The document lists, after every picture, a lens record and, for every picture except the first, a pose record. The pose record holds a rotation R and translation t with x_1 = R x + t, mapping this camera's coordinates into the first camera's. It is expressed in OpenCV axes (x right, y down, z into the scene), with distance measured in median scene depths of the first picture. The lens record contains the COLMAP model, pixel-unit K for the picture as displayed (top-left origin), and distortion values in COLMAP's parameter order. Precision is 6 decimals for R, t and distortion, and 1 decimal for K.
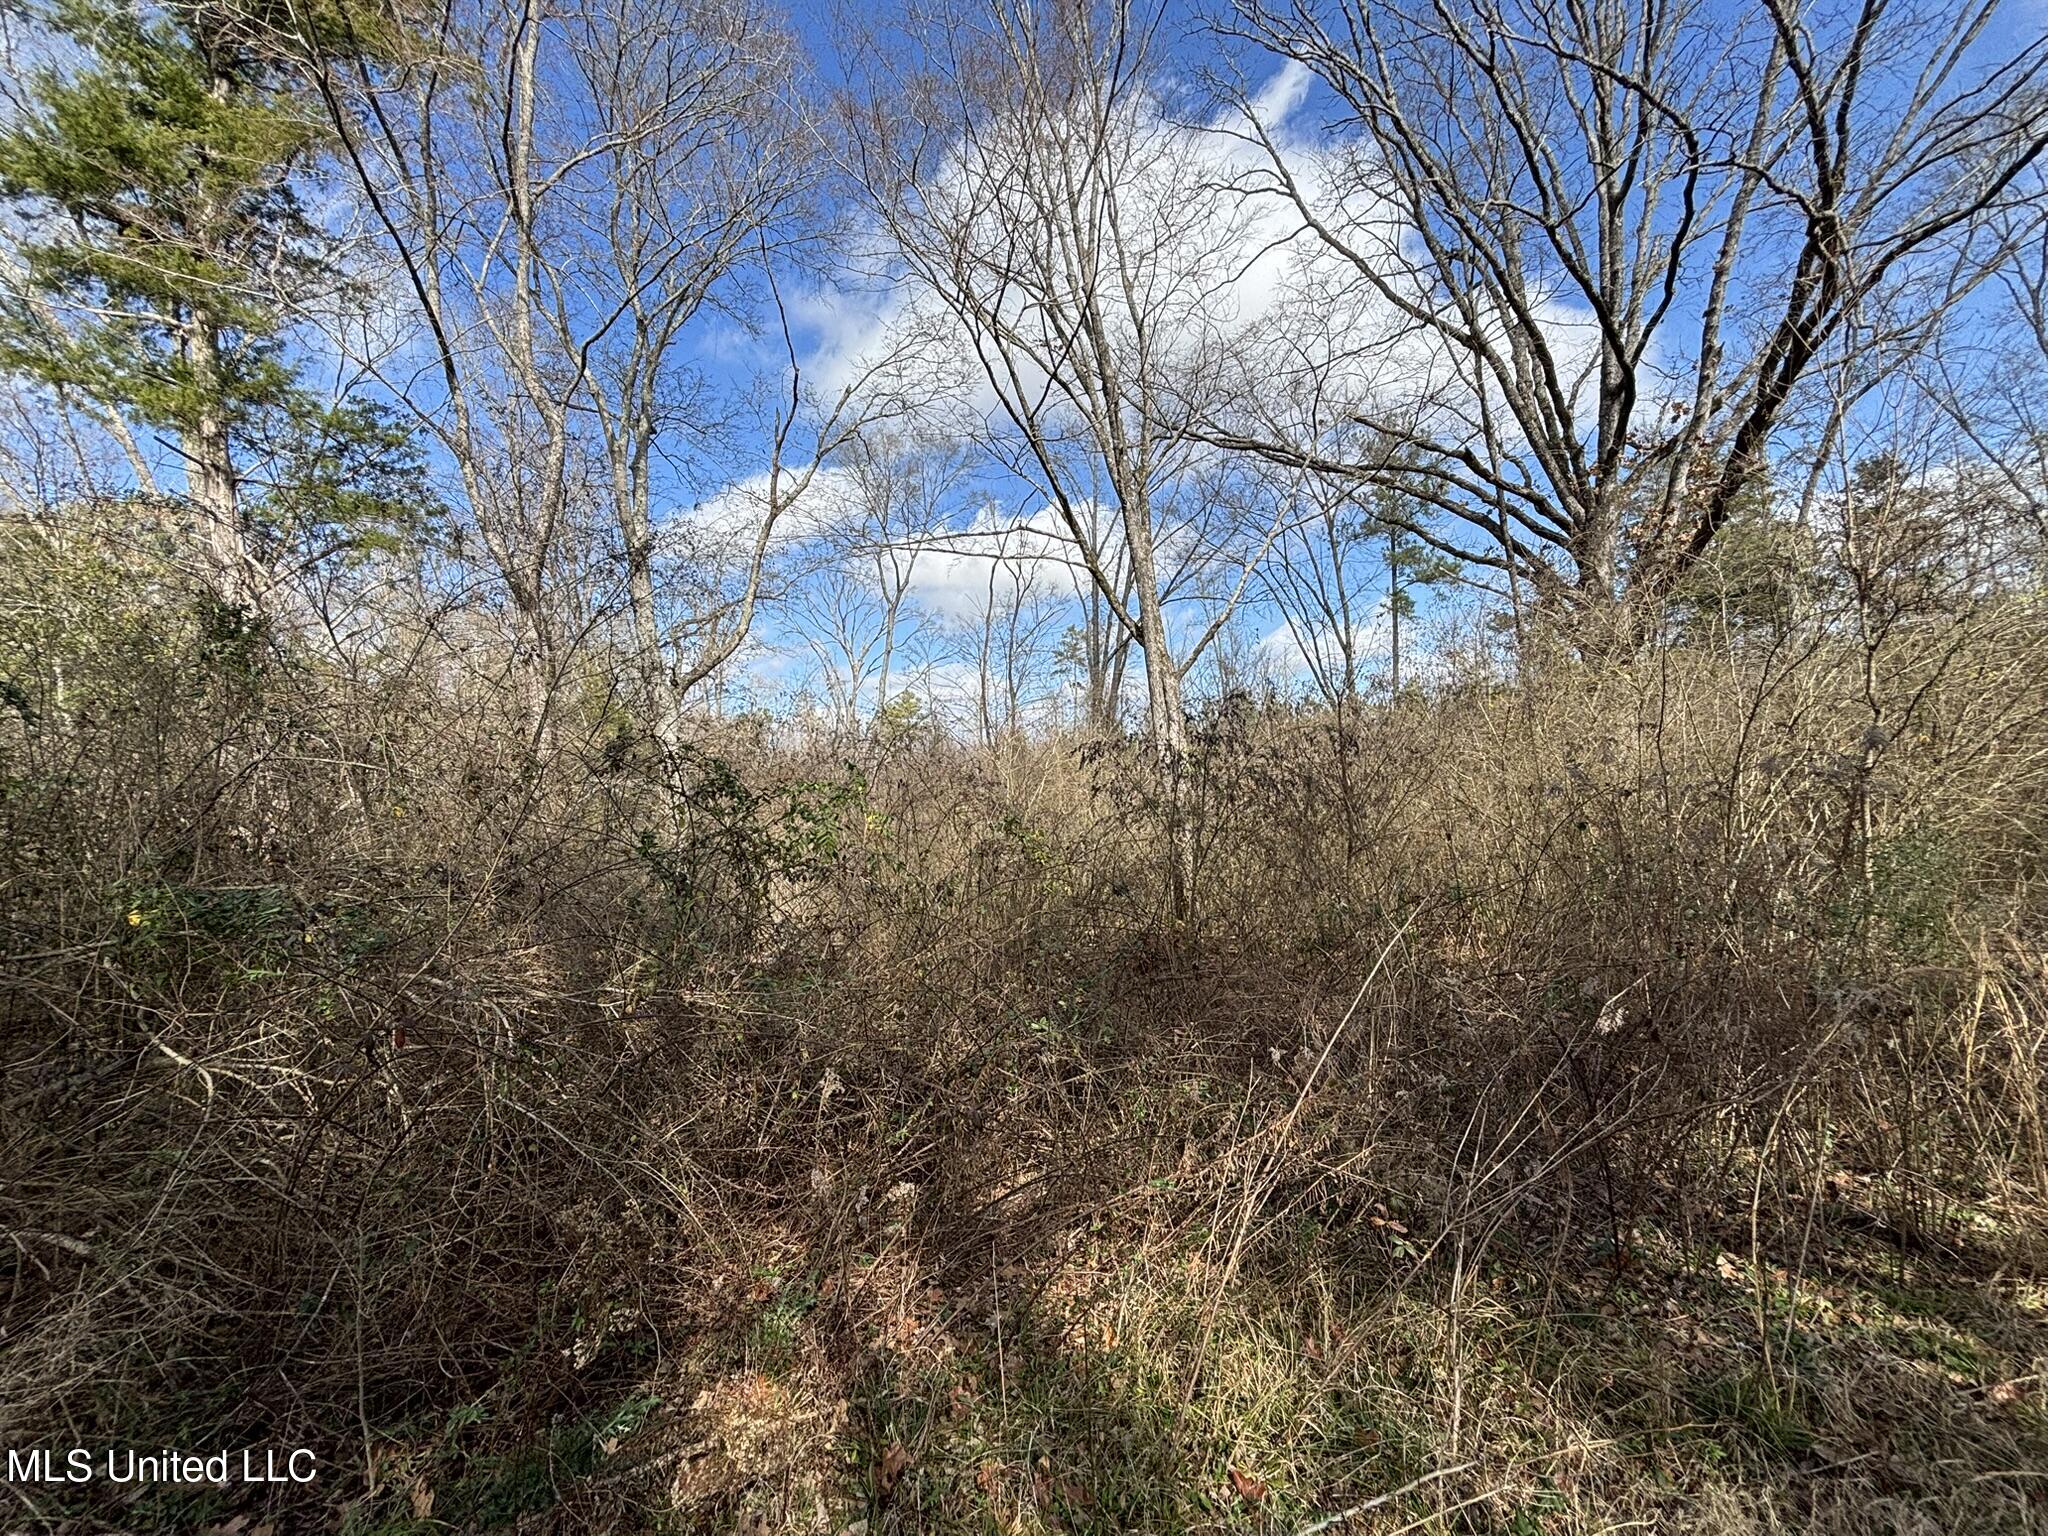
lens RADIAL K [[831.0, 0, 1024.0], [0, 831.0, 768.0], [0, 0, 1]] dist [0.000327, 0.000157]
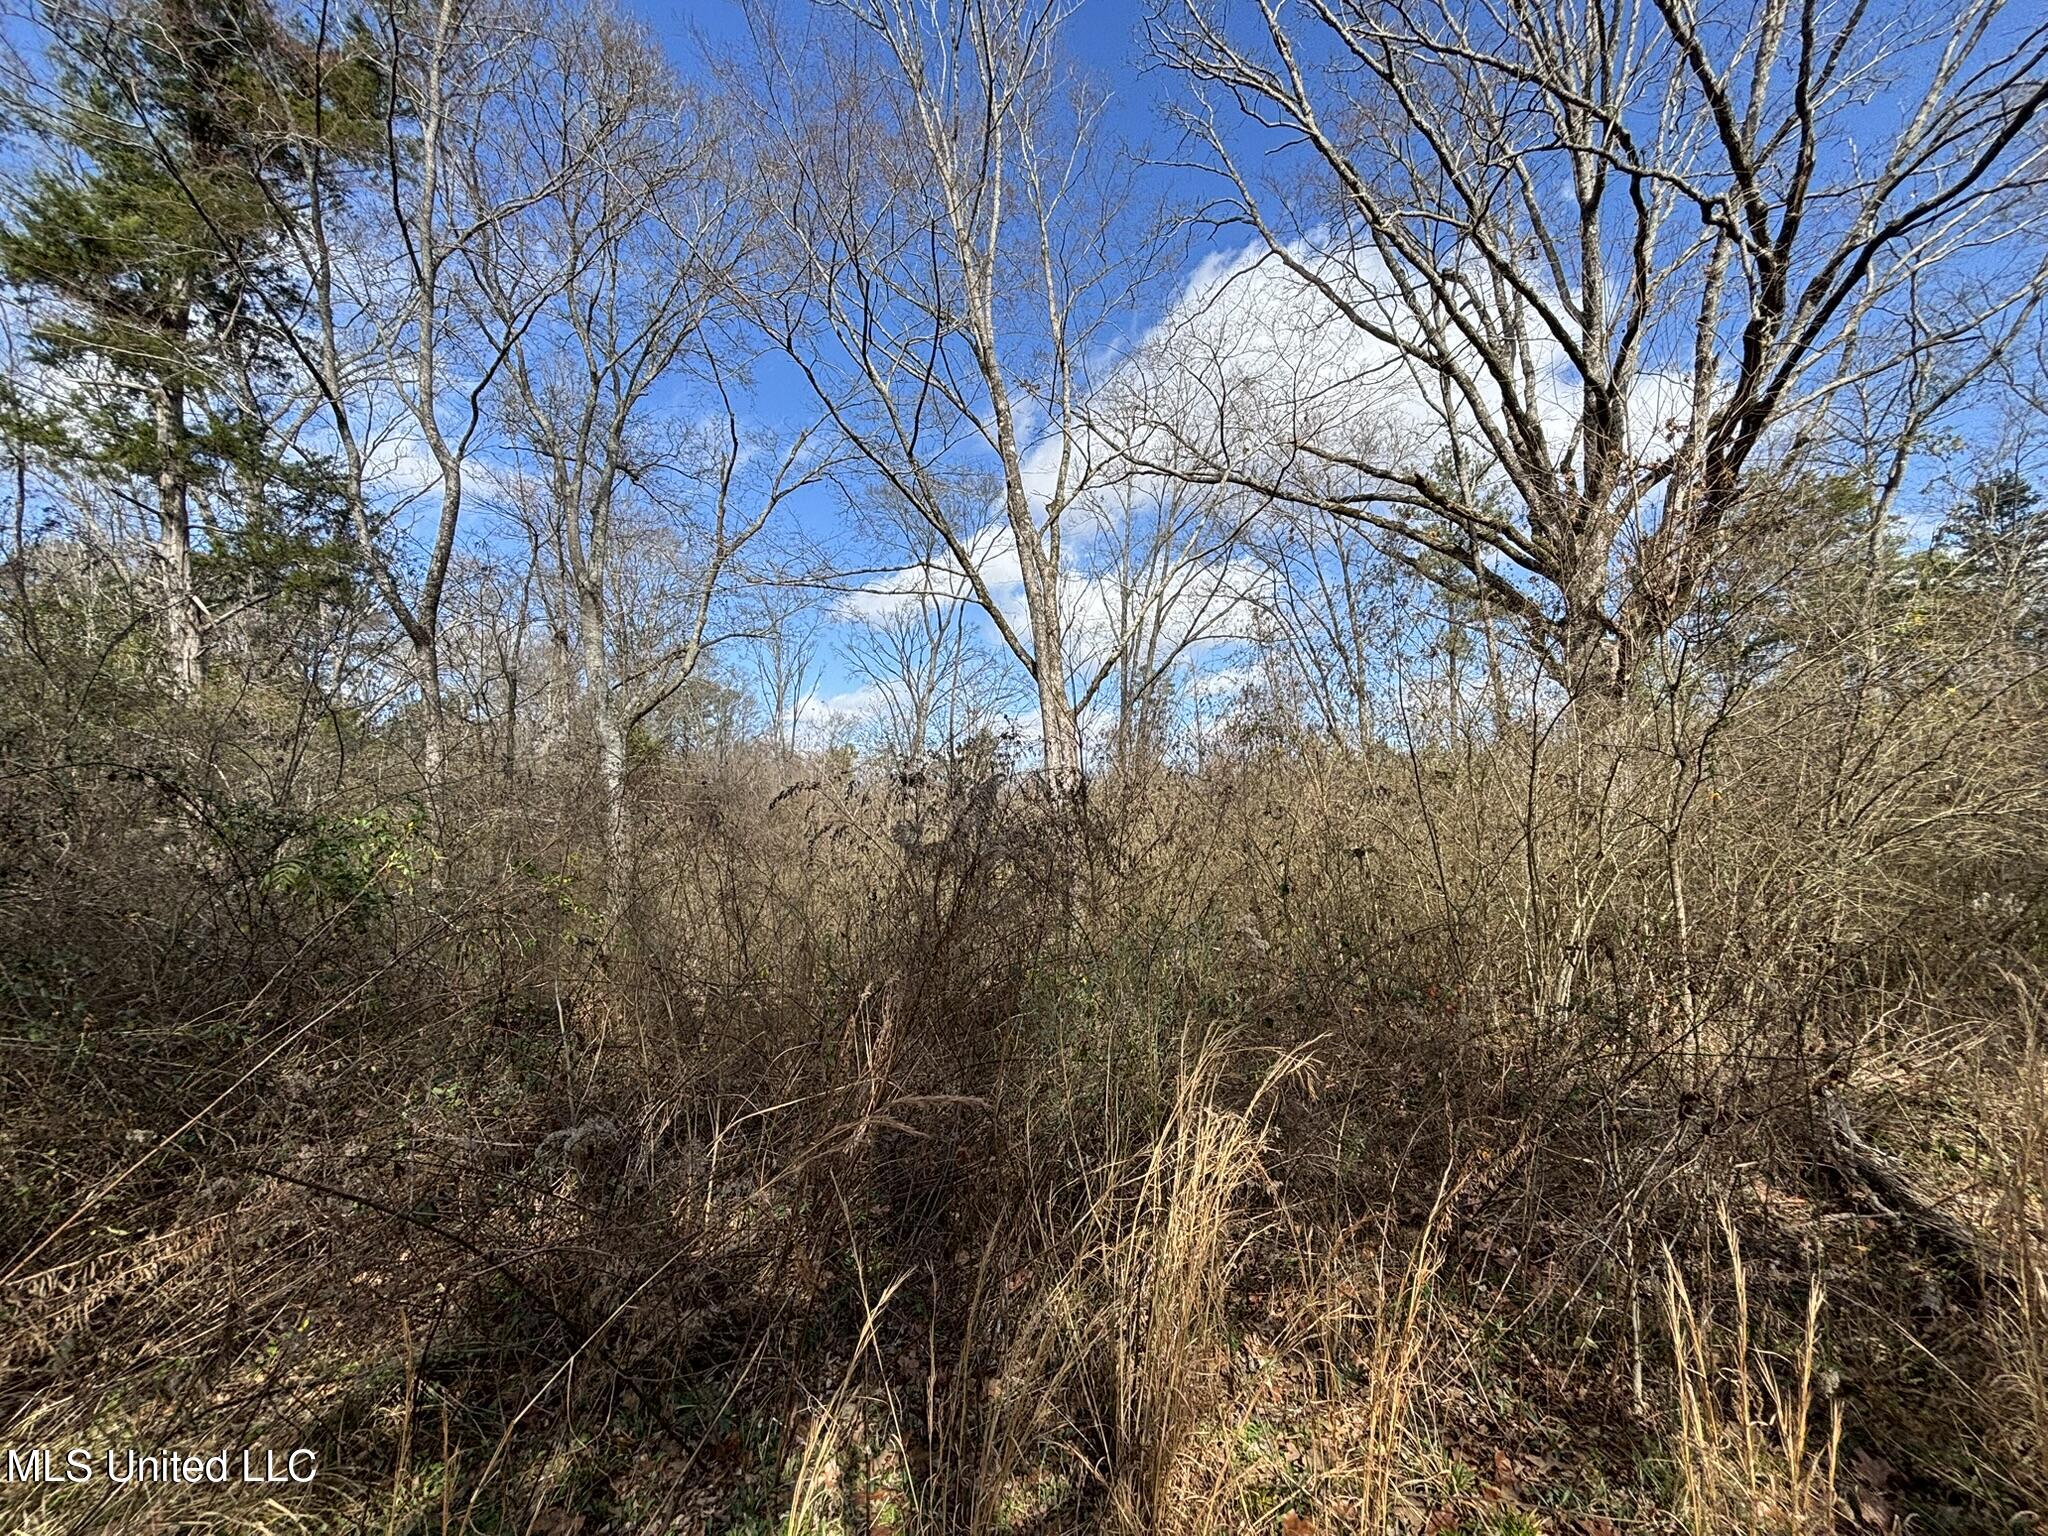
lens RADIAL K [[840.1, 0, 1024.0], [0, 840.1, 768.0], [0, 0, 1]] dist [0.000707, 0.000039]
pose [[0.993085, 0.017426, -0.116099, 0.241616], [-0.023237, 0.998534, -0.048893, -0.001620], [0.115077, 0.051253, 0.992033, 0.041171]]
